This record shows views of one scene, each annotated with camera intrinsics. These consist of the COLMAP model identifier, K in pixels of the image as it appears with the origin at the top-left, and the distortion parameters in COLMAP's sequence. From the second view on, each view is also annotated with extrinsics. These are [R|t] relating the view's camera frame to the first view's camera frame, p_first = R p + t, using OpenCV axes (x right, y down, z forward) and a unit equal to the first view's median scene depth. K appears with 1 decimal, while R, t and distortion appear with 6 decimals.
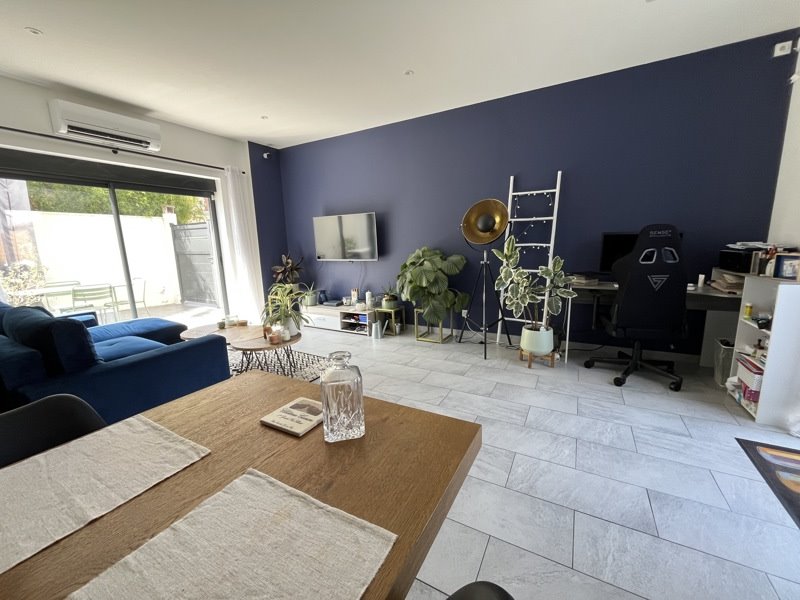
lens RADIAL K [[325.6, 0, 400.4], [0, 325.6, 300.0], [0, 0, 1]] dist [0.002130, -0.000013]
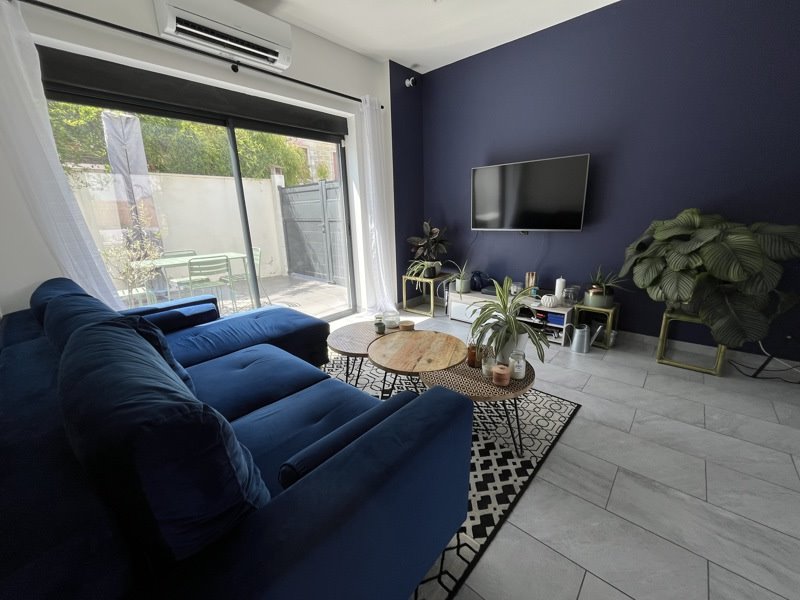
lens RADIAL K [[325.6, 0, 402.4], [0, 325.6, 299.5], [0, 0, 1]] dist [0.002130, -0.000013]
pose [[0.977064, 0.054680, -0.205804, -0.272334], [-0.035903, 0.994934, 0.093896, -0.032958], [0.209895, -0.084354, 0.974078, 0.272325]]
